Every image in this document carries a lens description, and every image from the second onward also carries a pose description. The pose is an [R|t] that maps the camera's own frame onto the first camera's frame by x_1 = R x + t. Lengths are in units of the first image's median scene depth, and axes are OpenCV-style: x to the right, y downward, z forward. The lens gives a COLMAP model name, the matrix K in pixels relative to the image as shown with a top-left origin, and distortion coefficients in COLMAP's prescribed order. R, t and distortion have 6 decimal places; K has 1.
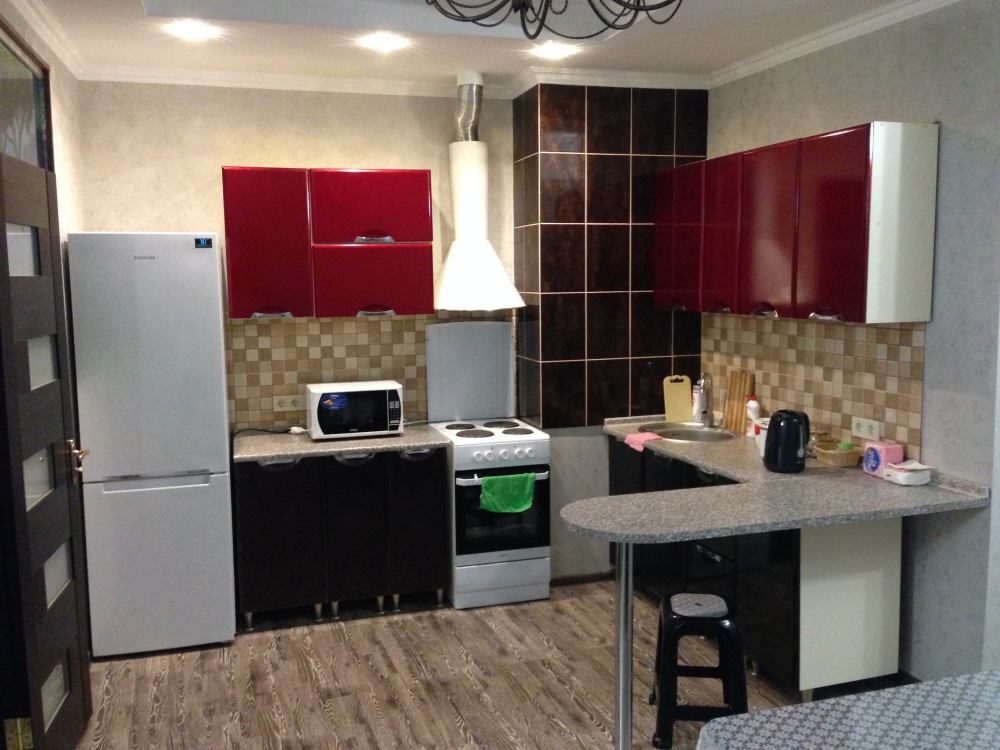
lens RADIAL K [[954.9, 0, 500.0], [0, 954.9, 375.0], [0, 0, 1]] dist [0.003975, -0.002566]
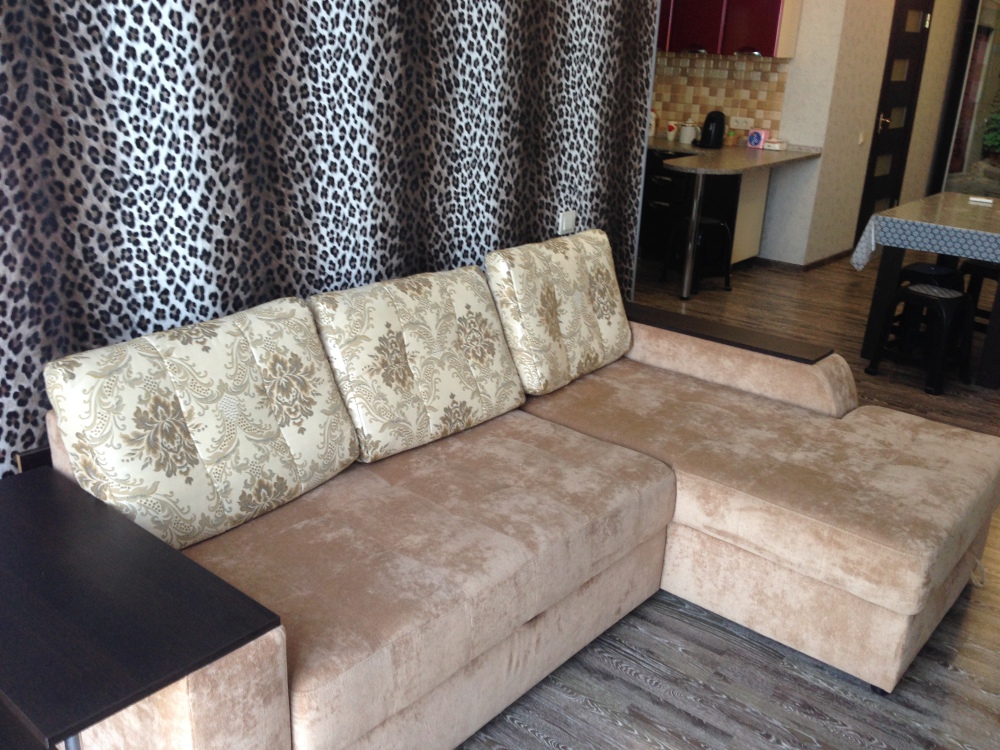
lens RADIAL K [[957.0, 0, 500.0], [0, 957.0, 375.0], [0, 0, 1]] dist [0.110039, -0.016662]
pose [[0.848260, -0.128937, 0.513644, -1.004301], [0.005704, 0.972077, 0.234594, 0.088191], [-0.529549, -0.196067, 0.825309, -0.342069]]
